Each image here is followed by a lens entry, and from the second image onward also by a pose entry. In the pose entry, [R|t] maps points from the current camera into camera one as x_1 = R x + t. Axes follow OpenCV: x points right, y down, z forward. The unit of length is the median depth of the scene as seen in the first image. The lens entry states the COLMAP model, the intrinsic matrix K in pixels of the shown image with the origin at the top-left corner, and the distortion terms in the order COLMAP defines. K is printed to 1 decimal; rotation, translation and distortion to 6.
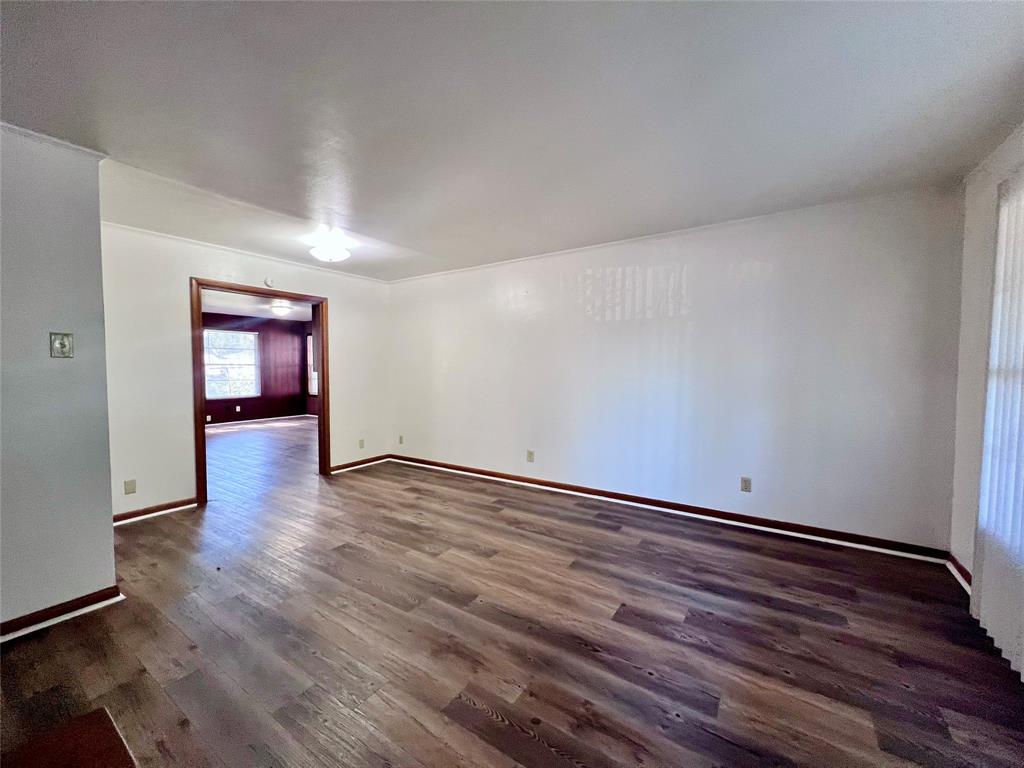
lens RADIAL K [[411.2, 0, 510.9], [0, 411.2, 382.7], [0, 0, 1]] dist [-0.010986, 0.003555]
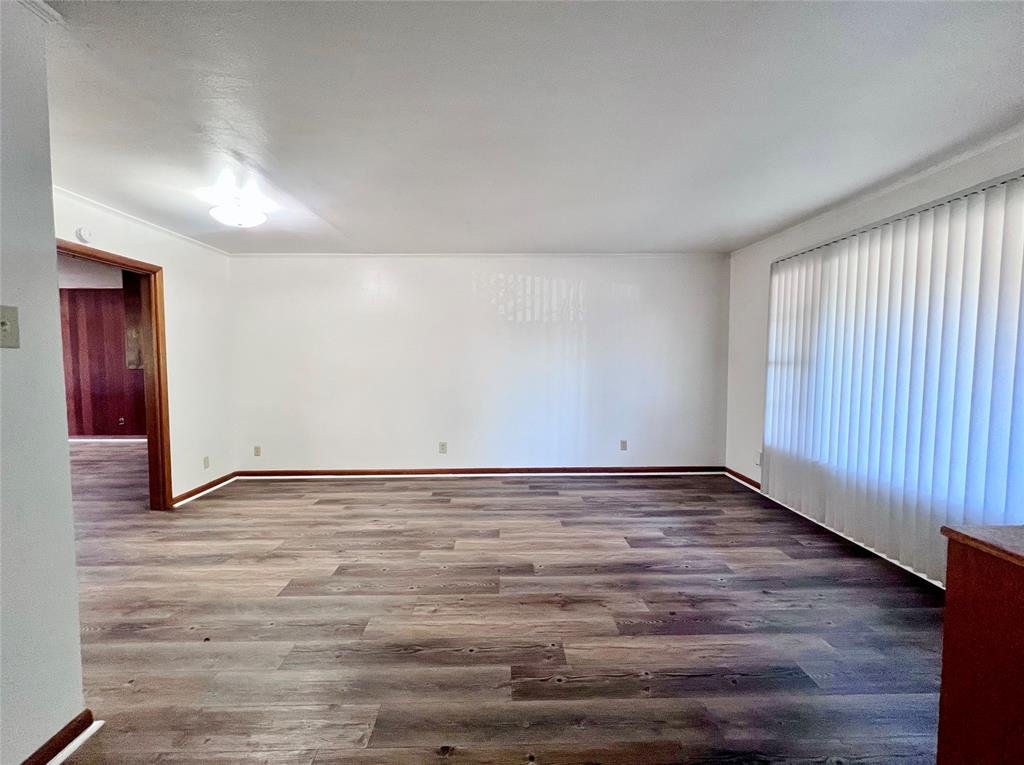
lens RADIAL K [[411.2, 0, 510.9], [0, 411.2, 381.2], [0, 0, 1]] dist [-0.010986, 0.003555]
pose [[0.818814, -0.030765, 0.573234, -0.621583], [0.025281, 0.999527, 0.017533, -0.002806], [-0.573502, 0.000136, 0.819204, 0.089610]]
